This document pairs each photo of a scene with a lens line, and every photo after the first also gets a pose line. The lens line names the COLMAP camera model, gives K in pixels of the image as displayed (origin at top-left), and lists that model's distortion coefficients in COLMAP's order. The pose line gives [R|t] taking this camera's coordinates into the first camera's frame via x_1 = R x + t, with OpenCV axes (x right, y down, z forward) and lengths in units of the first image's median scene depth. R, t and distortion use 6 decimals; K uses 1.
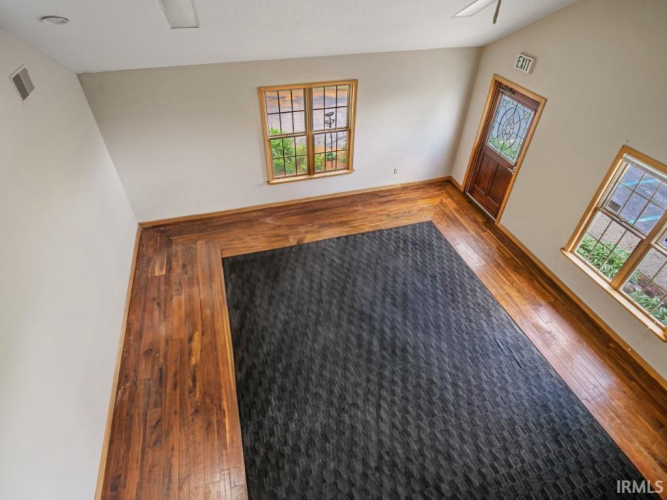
lens RADIAL K [[354.7, 0, 333.5], [0, 354.7, 250.0], [0, 0, 1]] dist [-0.002281, -0.000190]
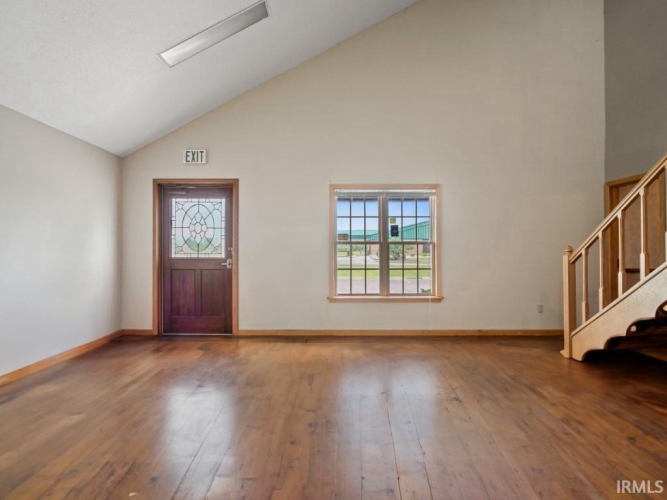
lens RADIAL K [[354.7, 0, 333.5], [0, 354.7, 250.0], [0, 0, 1]] dist [-0.002281, -0.000190]
pose [[0.282081, 0.001549, 0.959389, -0.256339], [0.641790, 0.742997, -0.189900, 0.082386], [-0.713117, 0.669293, 0.208591, 0.619492]]
